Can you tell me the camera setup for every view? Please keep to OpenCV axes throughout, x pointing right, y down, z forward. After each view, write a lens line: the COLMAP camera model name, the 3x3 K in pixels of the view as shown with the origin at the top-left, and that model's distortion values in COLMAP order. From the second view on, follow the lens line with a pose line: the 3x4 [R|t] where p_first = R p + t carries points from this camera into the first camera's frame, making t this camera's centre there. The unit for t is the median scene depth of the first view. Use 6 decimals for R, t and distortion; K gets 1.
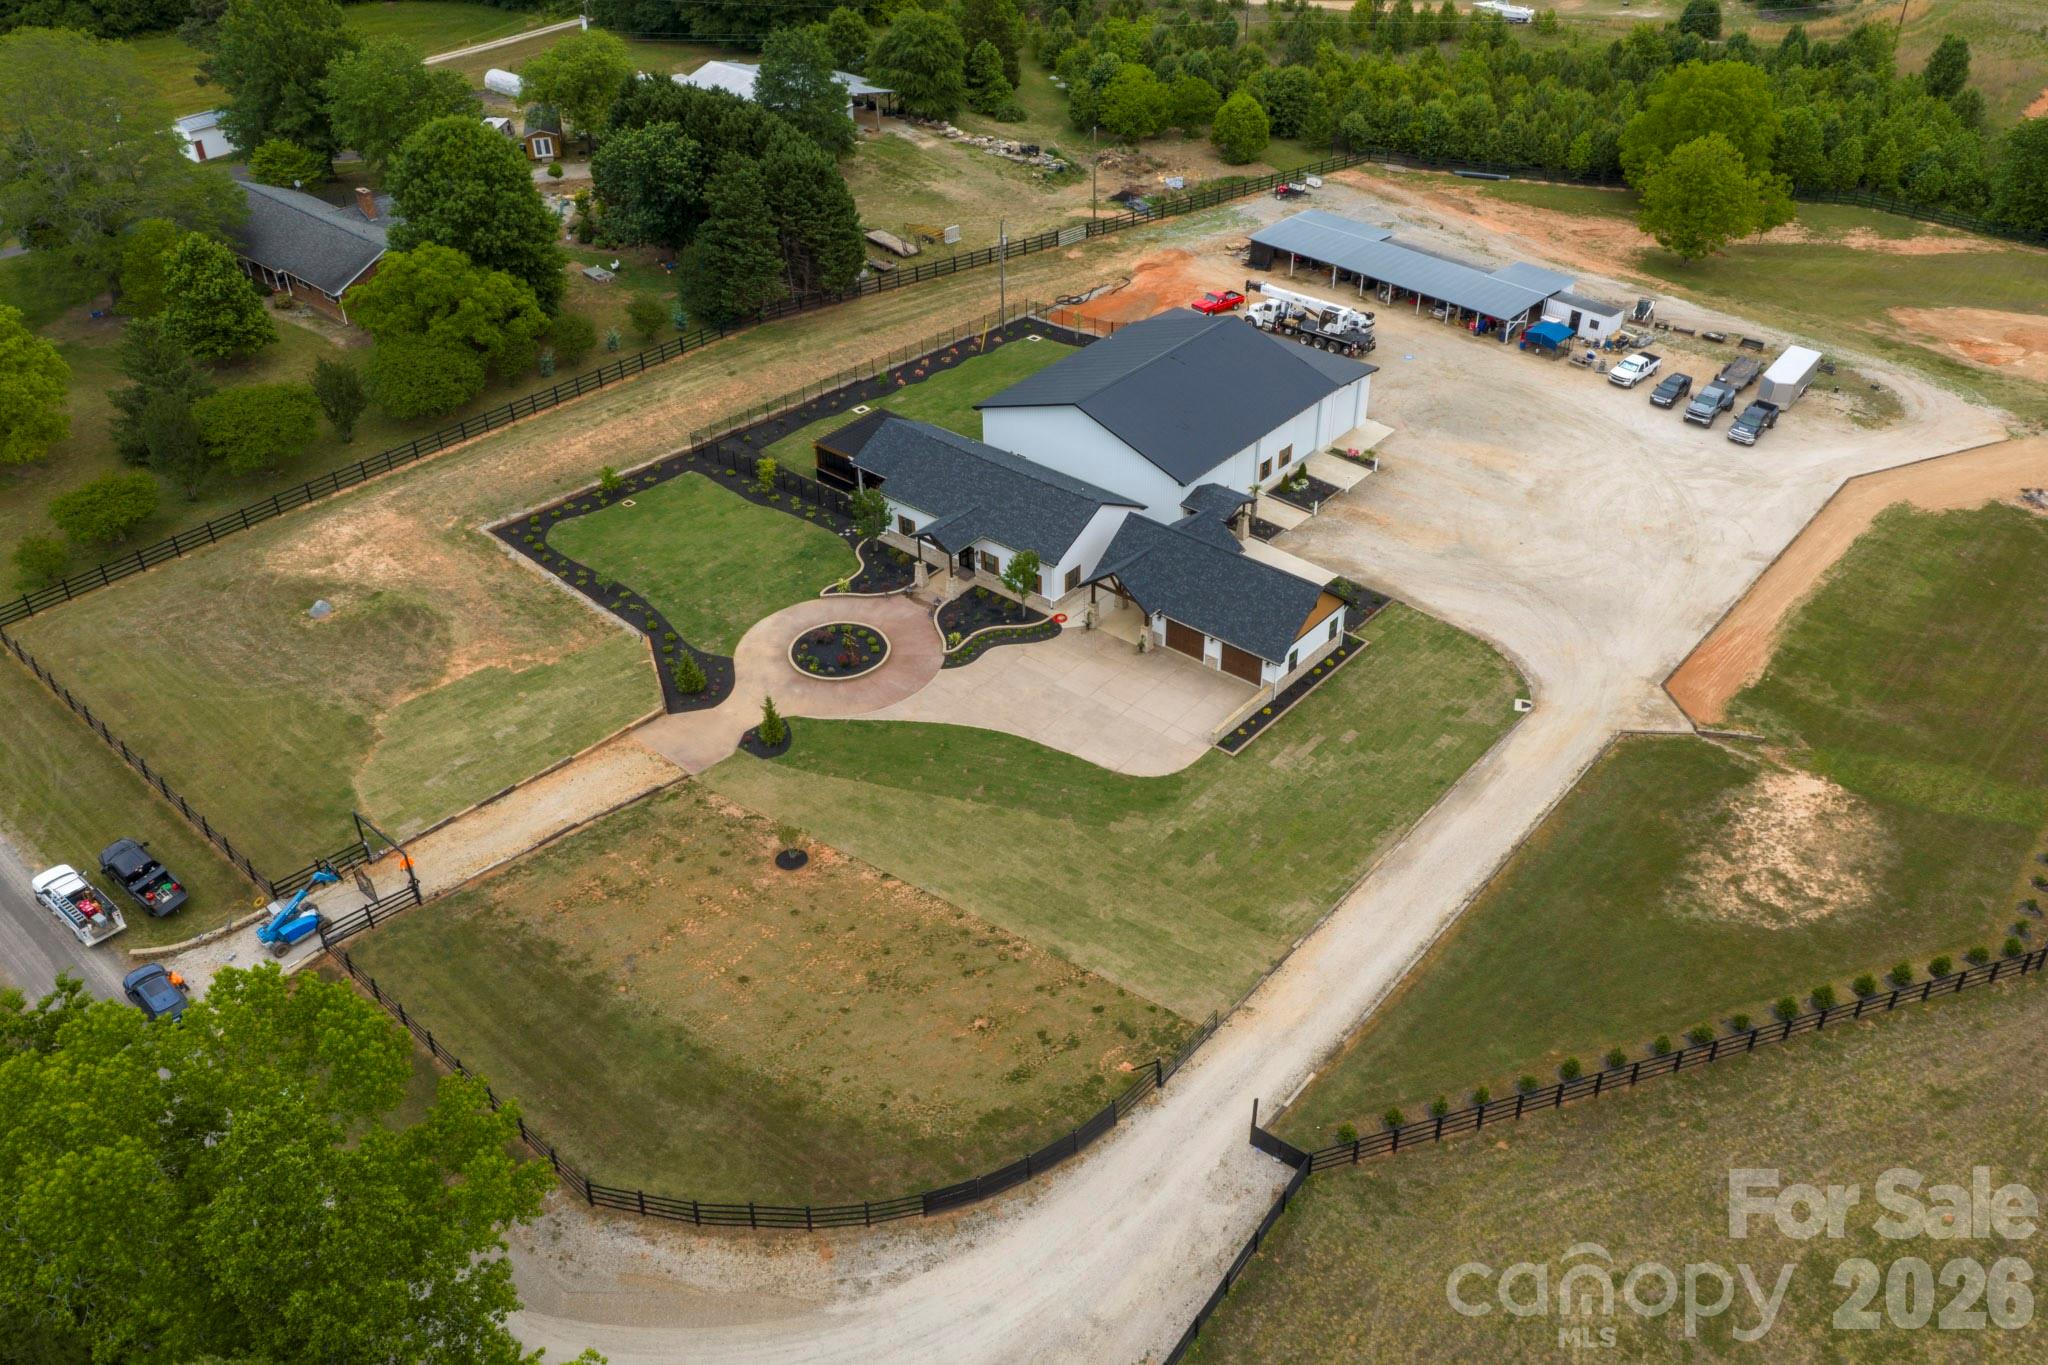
lens RADIAL K [[1697.0, 0, 1025.6], [0, 1697.0, 687.5], [0, 0, 1]] dist [0.005822, -0.012589]
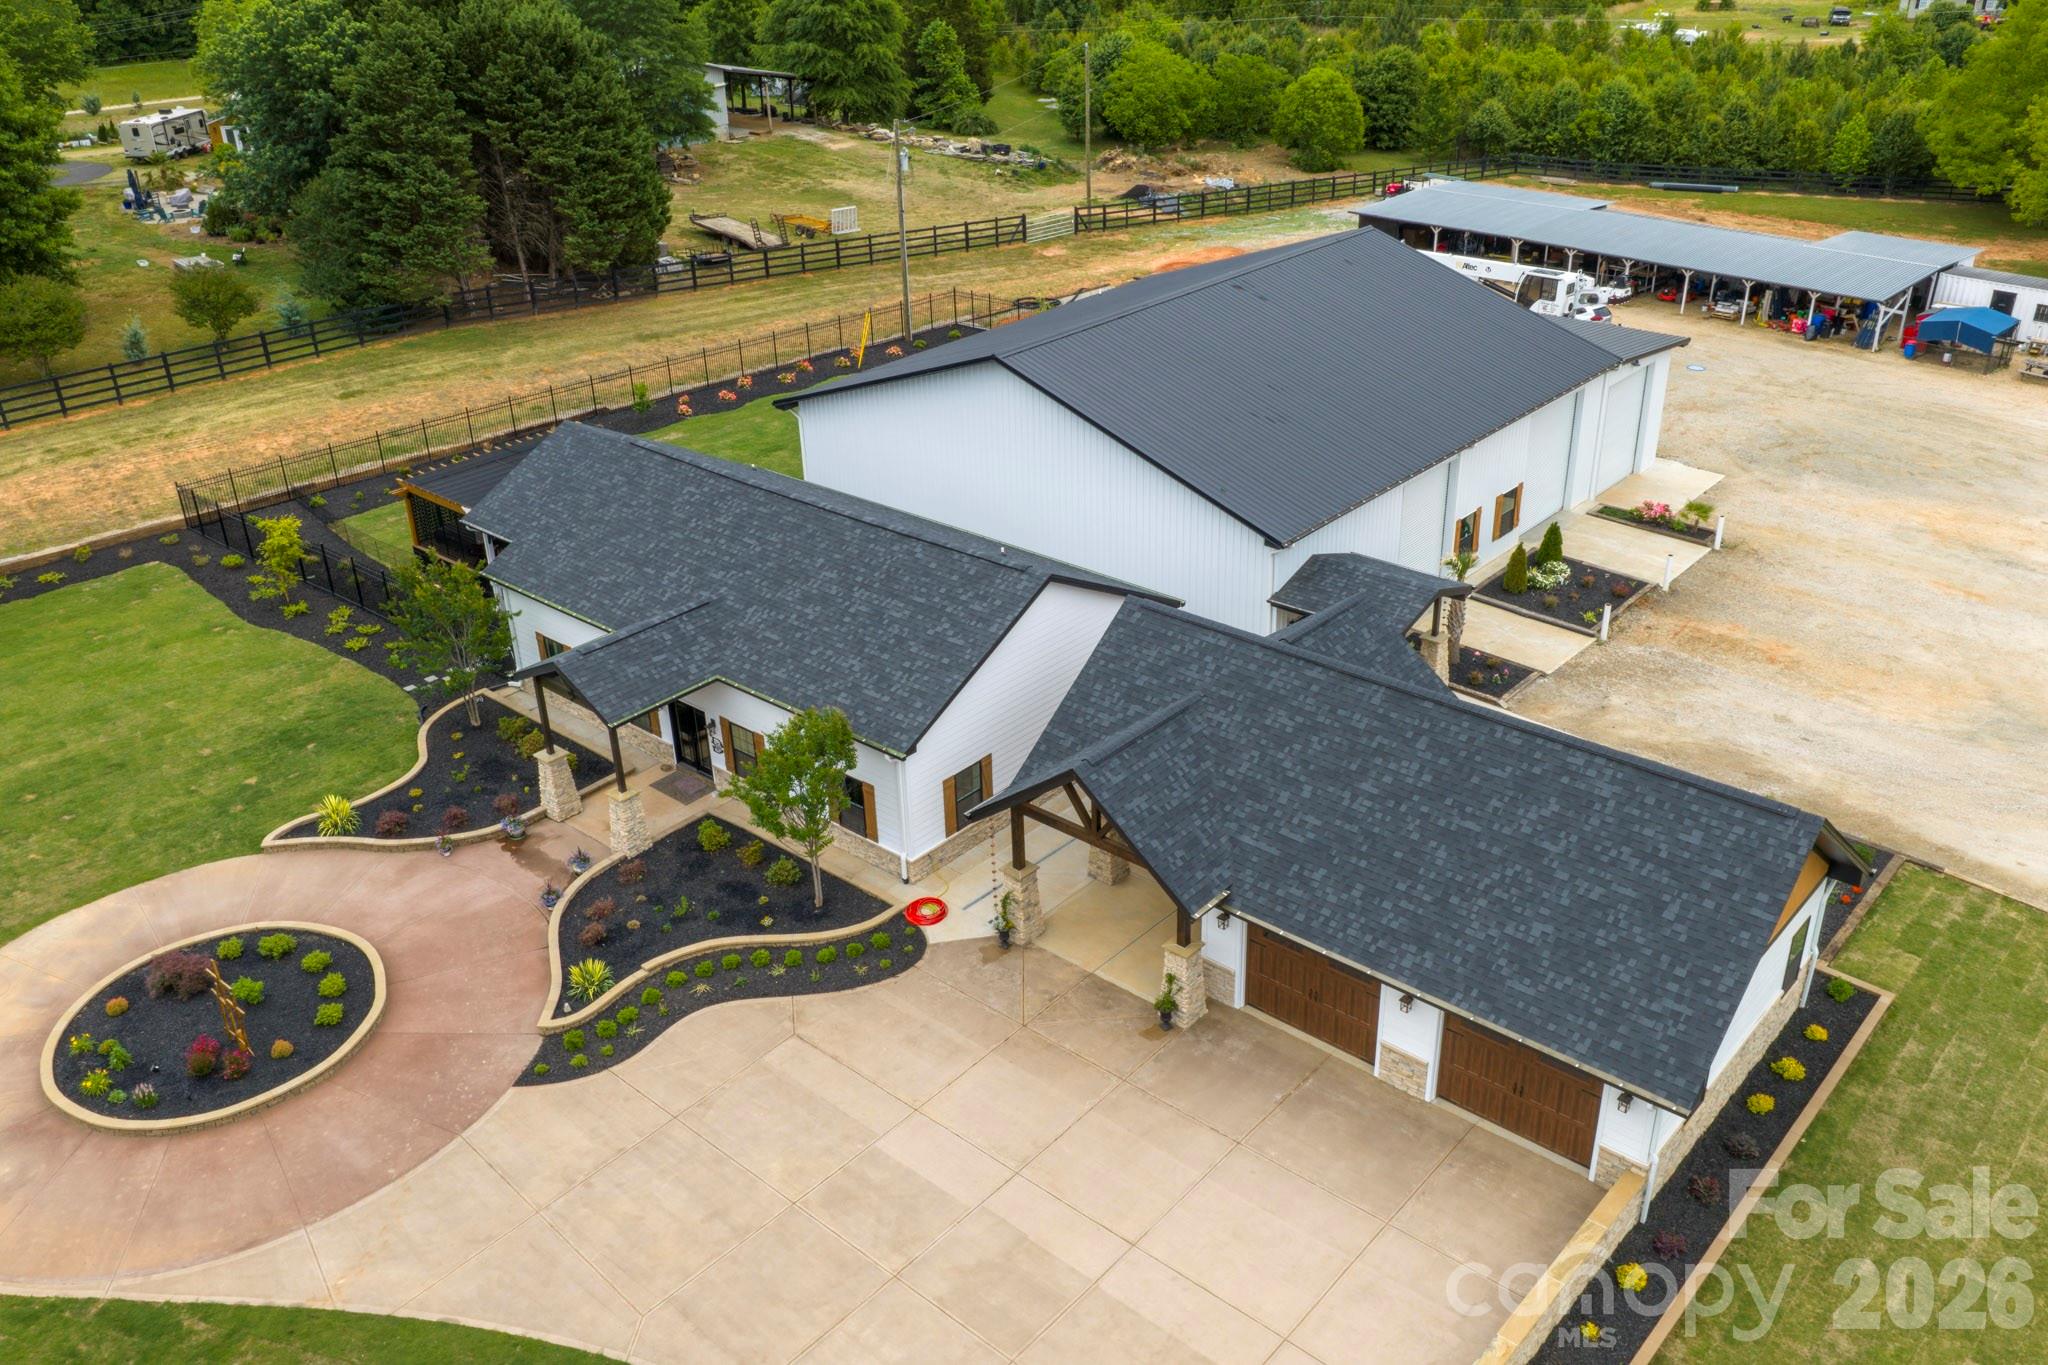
lens RADIAL K [[1697.0, 0, 1023.0], [0, 1697.0, 677.5], [0, 0, 1]] dist [0.005822, -0.012589]
pose [[0.999705, -0.002565, -0.024163, 0.043640], [-0.000977, 0.989367, -0.145434, -0.034555], [0.024279, 0.145415, 0.989073, 0.601565]]
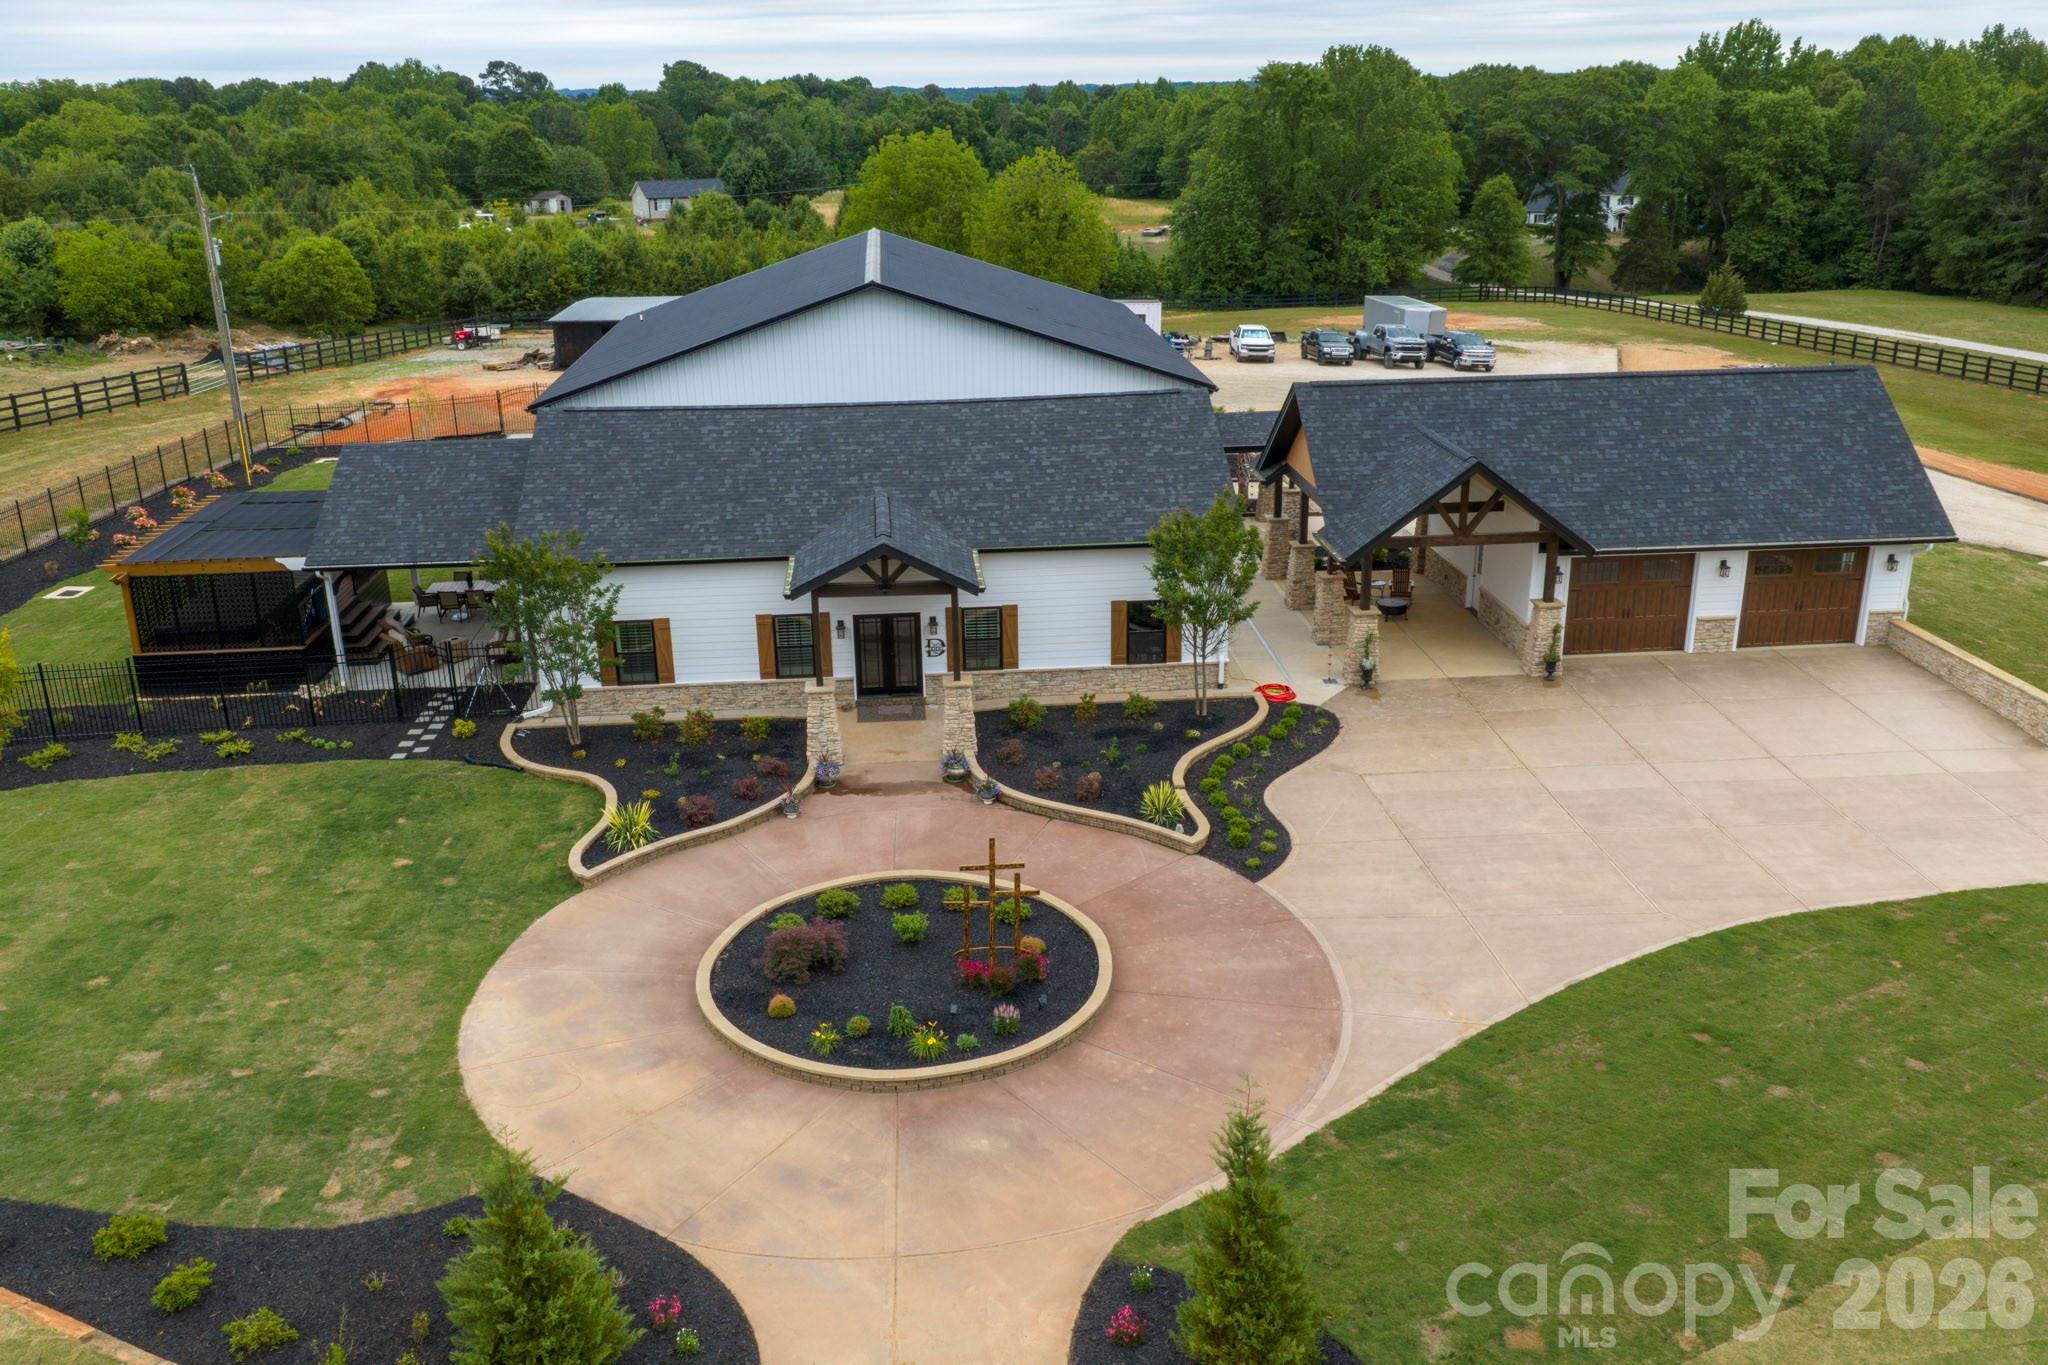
lens RADIAL K [[1697.0, 0, 1022.6], [0, 1697.0, 682.5], [0, 0, 1]] dist [0.005822, -0.012589]
pose [[0.706862, -0.229539, 0.669072, -0.224673], [0.414452, 0.900913, -0.128784, -0.017979], [-0.573215, 0.368331, 0.731954, 0.704461]]
